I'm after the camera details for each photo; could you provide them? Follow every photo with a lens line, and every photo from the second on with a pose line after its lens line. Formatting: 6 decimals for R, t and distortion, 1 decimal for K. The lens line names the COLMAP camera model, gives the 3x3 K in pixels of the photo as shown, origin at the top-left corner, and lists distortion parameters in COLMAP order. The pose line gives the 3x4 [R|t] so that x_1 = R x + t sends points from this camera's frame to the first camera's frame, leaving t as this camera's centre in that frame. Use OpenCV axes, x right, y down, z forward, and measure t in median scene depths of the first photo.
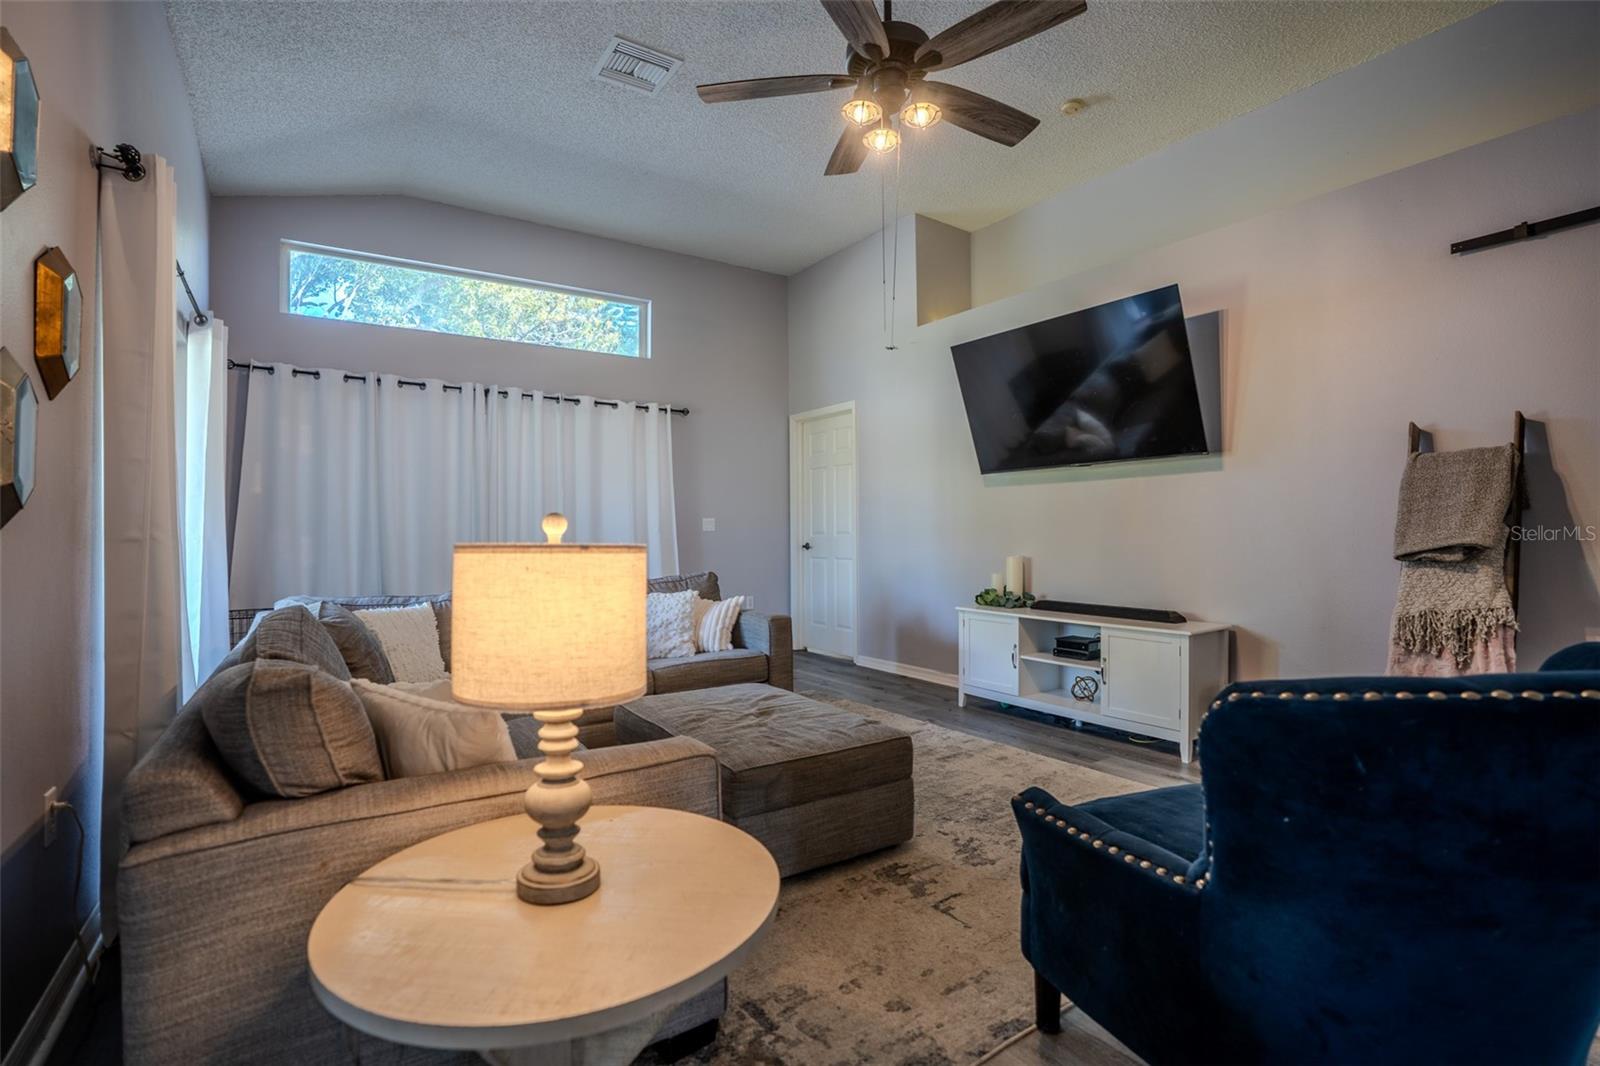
lens RADIAL K [[738.8, 0, 795.9], [0, 738.8, 537.9], [0, 0, 1]] dist [-0.071827, 0.027031]
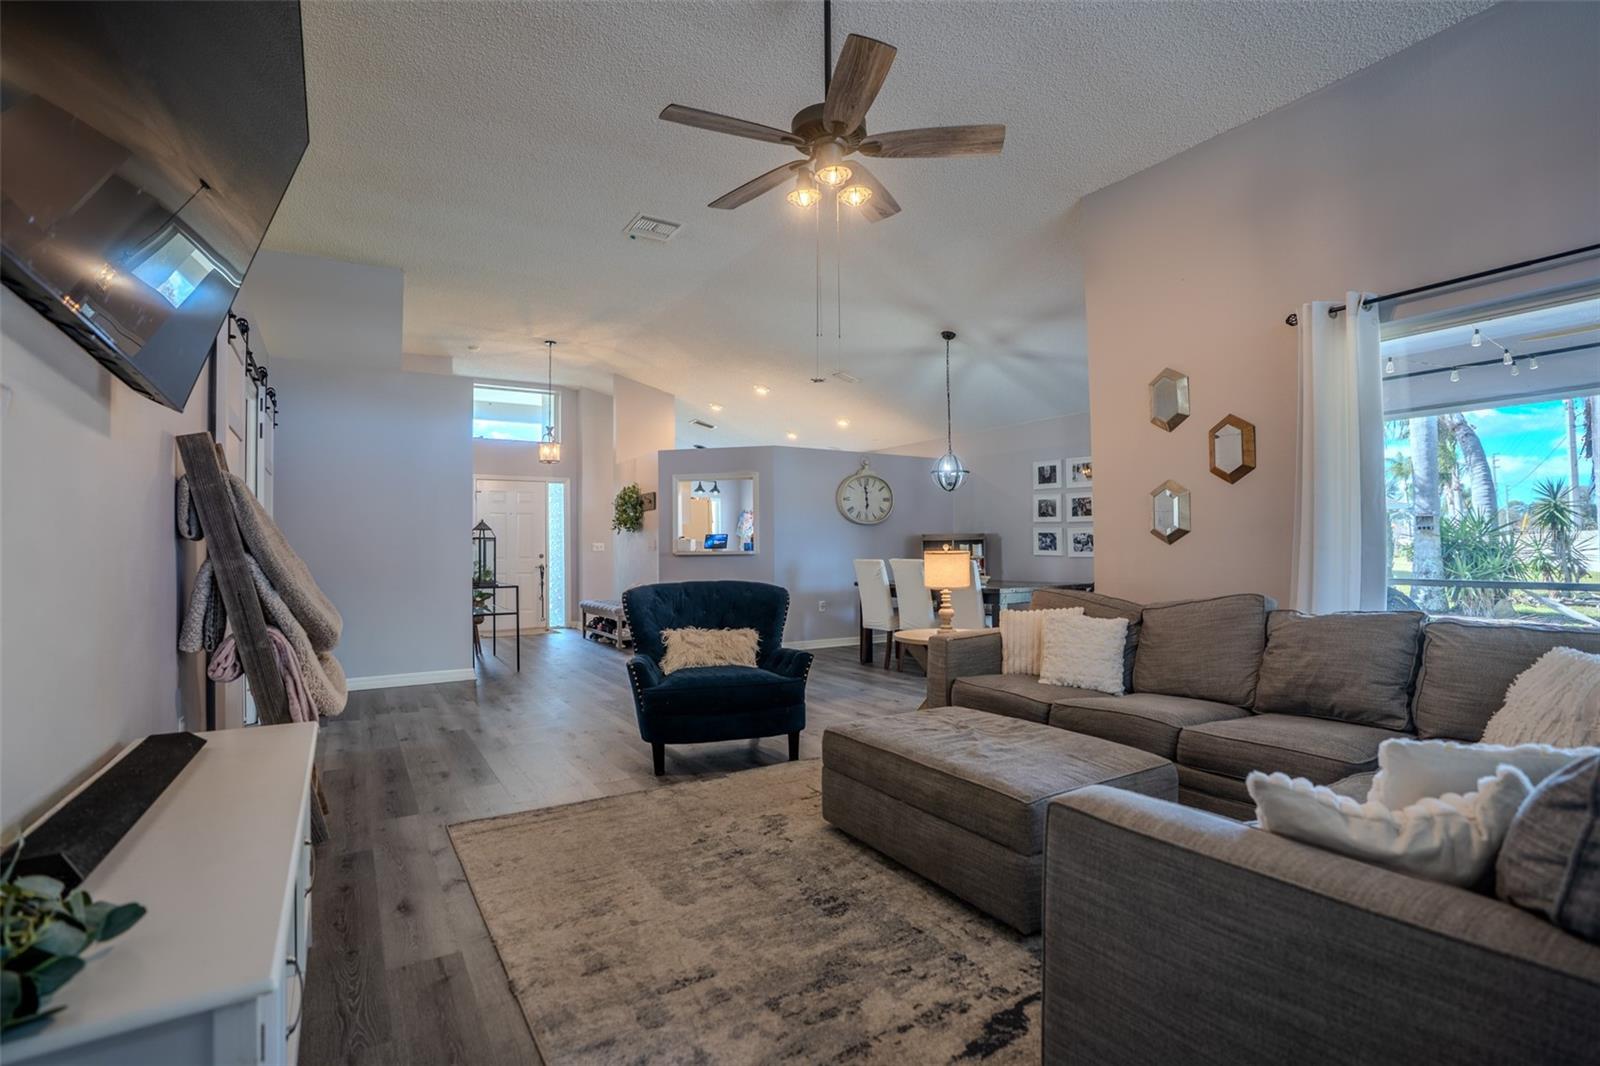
lens RADIAL K [[745.4, 0, 797.6], [0, 745.4, 535.7], [0, 0, 1]] dist [-0.071203, 0.030312]
pose [[-0.999312, 0.017957, 0.032447, 0.094451], [0.017533, 0.999758, -0.013309, -0.008467], [-0.032678, -0.012731, -0.999385, 1.320715]]
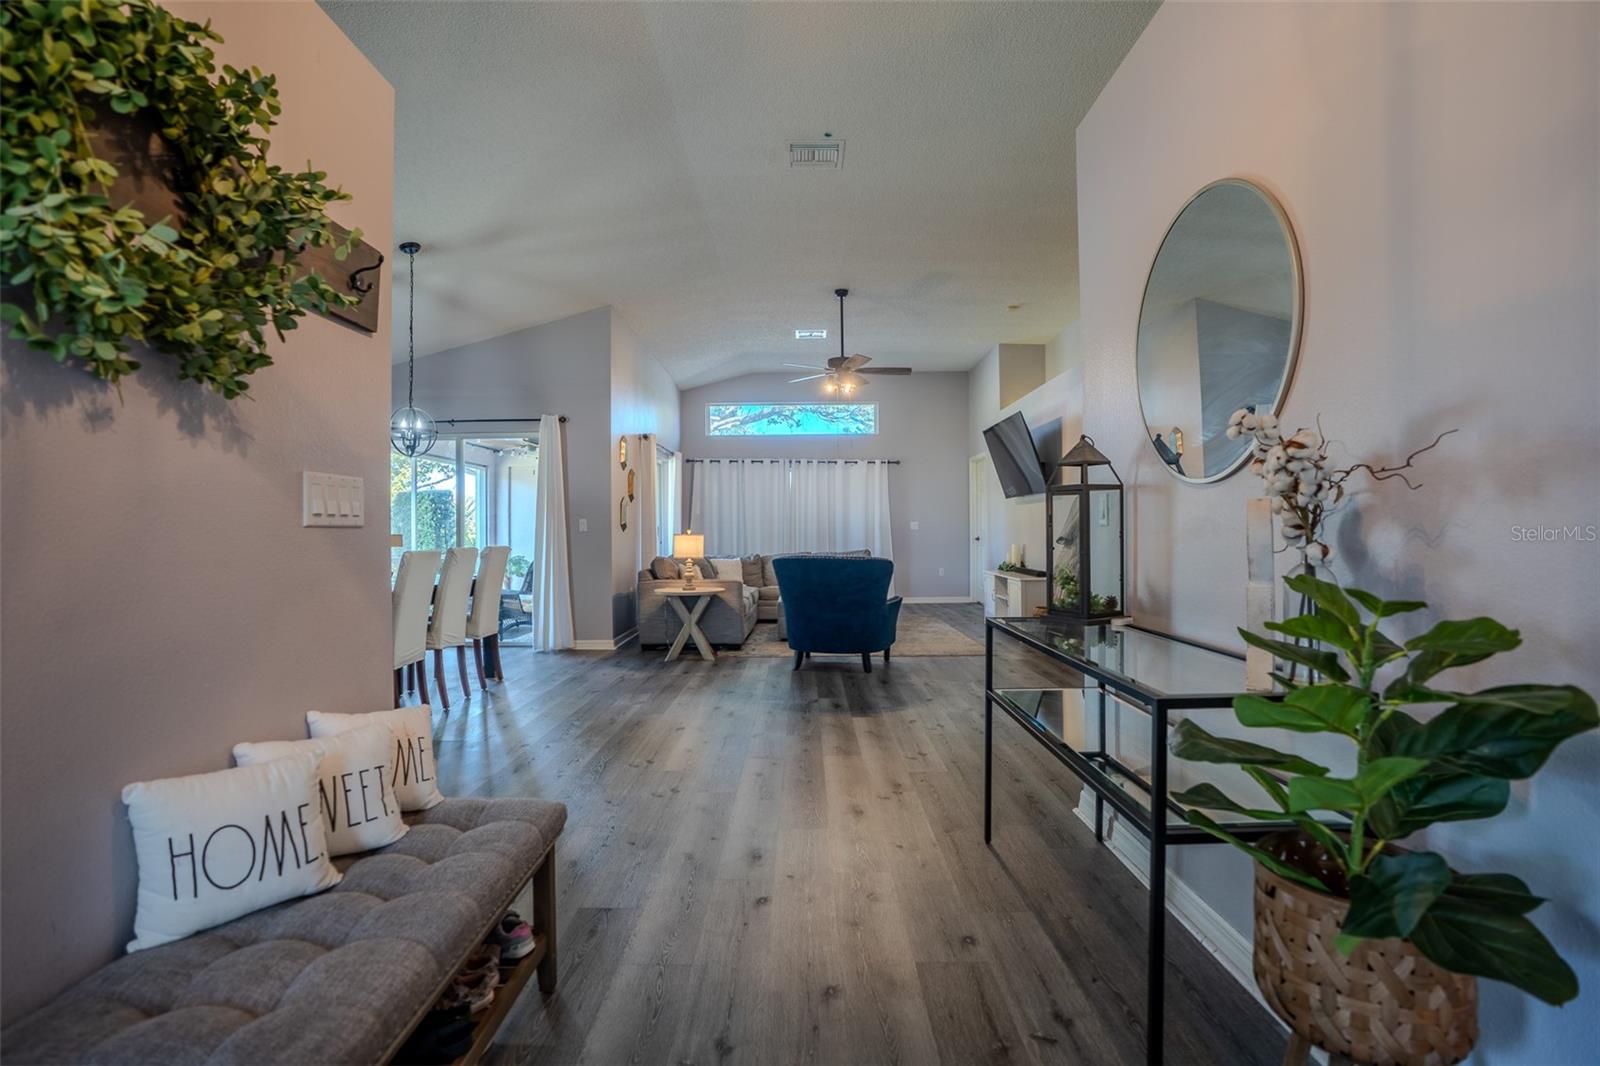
lens RADIAL K [[738.8, 0, 795.9], [0, 738.8, 537.9], [0, 0, 1]] dist [-0.071827, 0.027031]
pose [[0.824111, 0.006874, -0.566387, 1.005714], [-0.001742, 0.999952, 0.009602, -0.008605], [0.566426, -0.006926, 0.824084, -0.926753]]
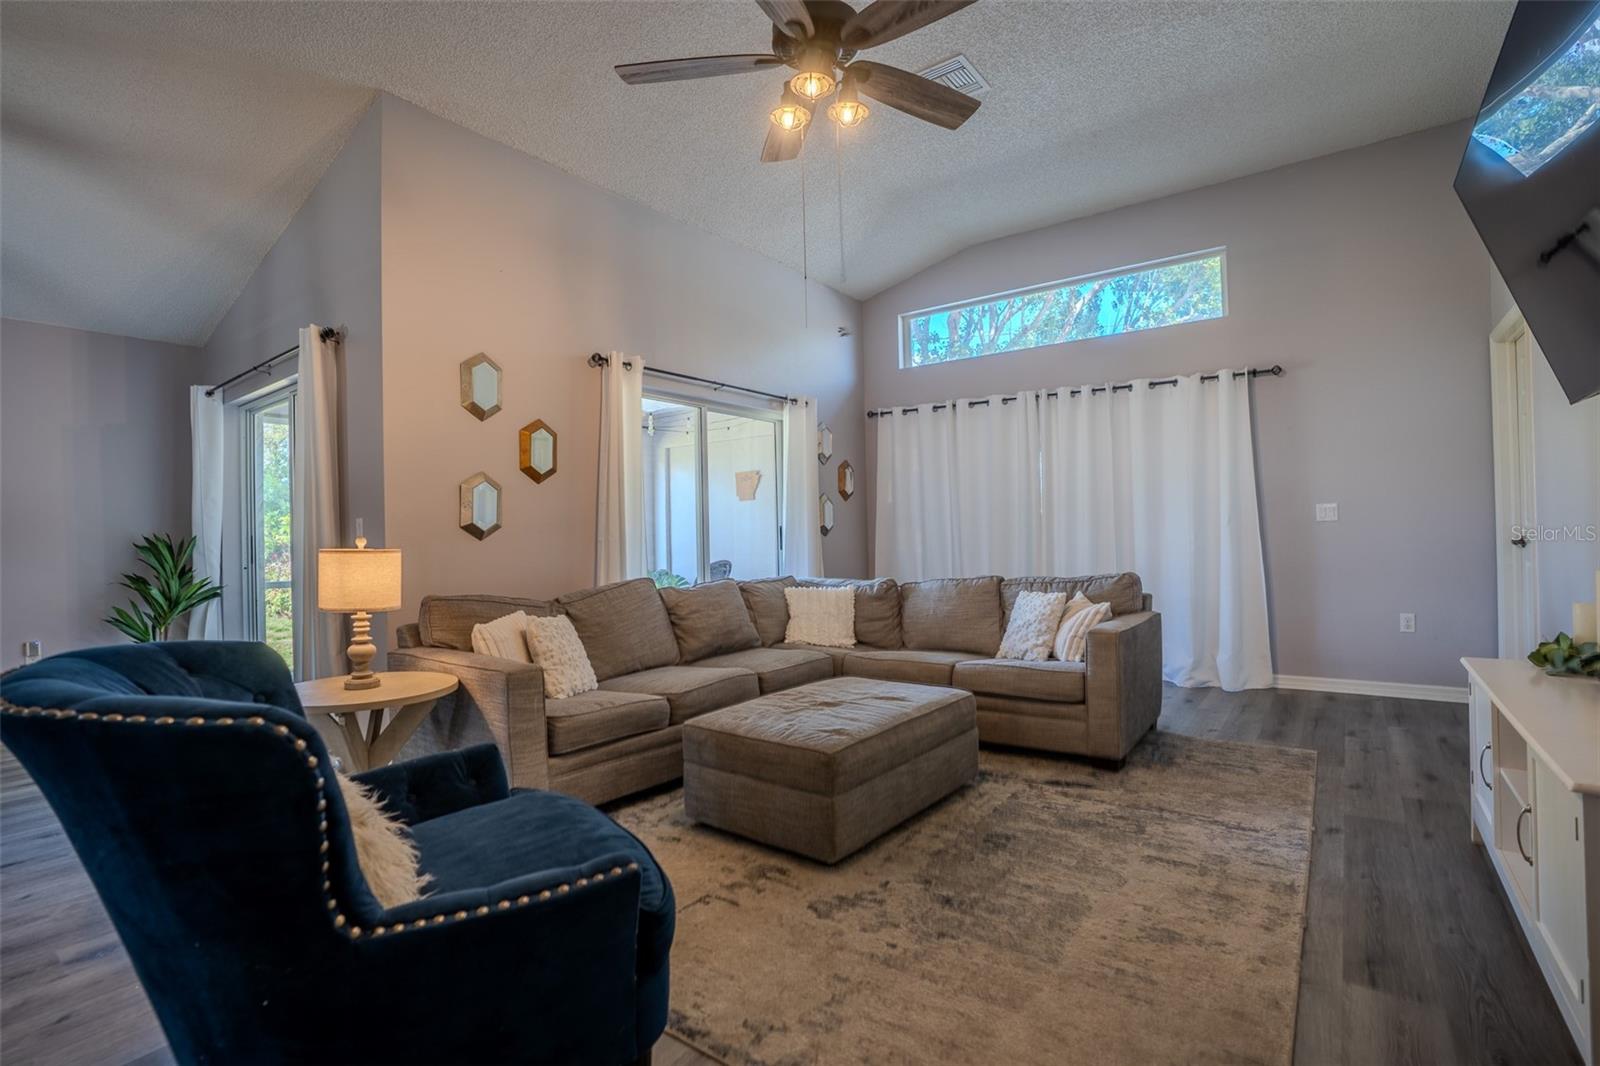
lens RADIAL K [[738.8, 0, 795.9], [0, 738.8, 537.9], [0, 0, 1]] dist [-0.071827, 0.027031]
pose [[0.324957, 0.002022, -0.945727, 0.626050], [0.011661, 0.999913, 0.006144, -0.004799], [0.945657, -0.013024, 0.324905, 0.405490]]
